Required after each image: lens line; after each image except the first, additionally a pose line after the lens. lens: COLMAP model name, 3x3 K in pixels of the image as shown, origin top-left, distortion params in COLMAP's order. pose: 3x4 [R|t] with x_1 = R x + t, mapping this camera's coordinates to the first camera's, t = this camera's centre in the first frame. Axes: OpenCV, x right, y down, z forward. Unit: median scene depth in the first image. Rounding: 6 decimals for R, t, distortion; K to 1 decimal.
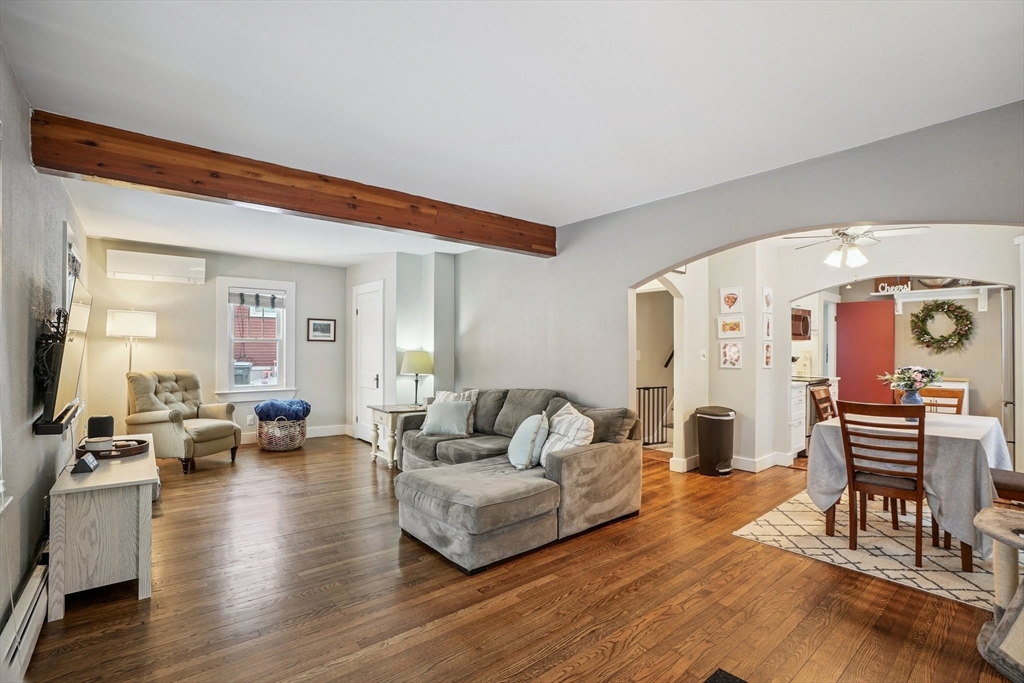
lens RADIAL K [[472.6, 0, 507.3], [0, 472.6, 333.5], [0, 0, 1]] dist [-0.071757, 0.027204]
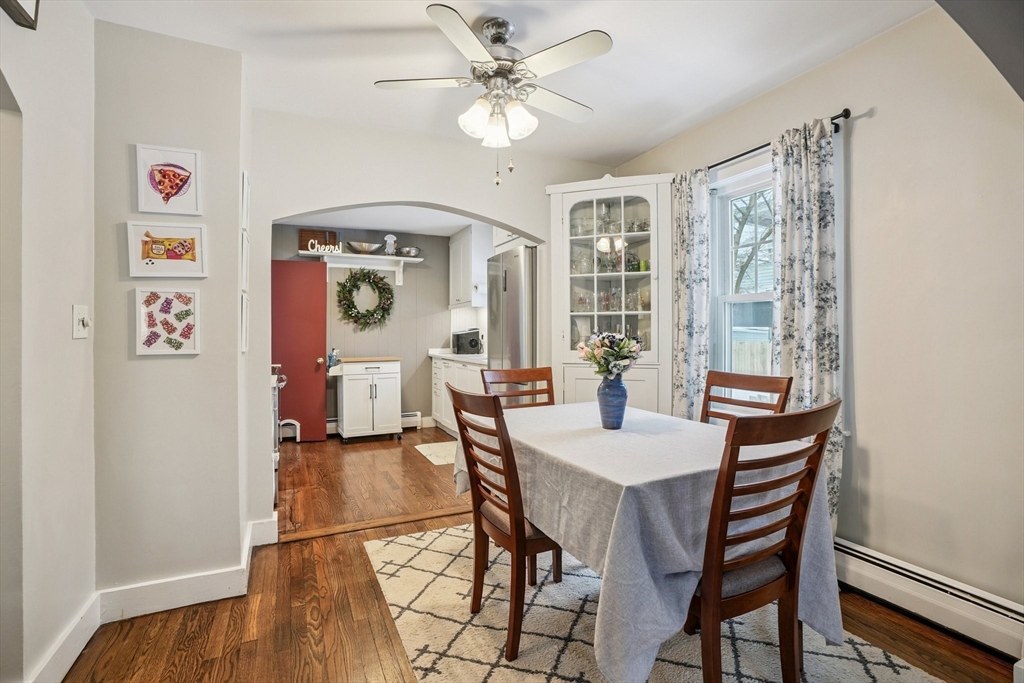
lens RADIAL K [[472.6, 0, 507.3], [0, 472.6, 333.5], [0, 0, 1]] dist [-0.071757, 0.027204]
pose [[0.239736, 0.000213, 0.970838, 0.148813], [-0.025610, 0.999653, 0.006105, 0.038870], [-0.970500, -0.026327, 0.239658, 0.528381]]
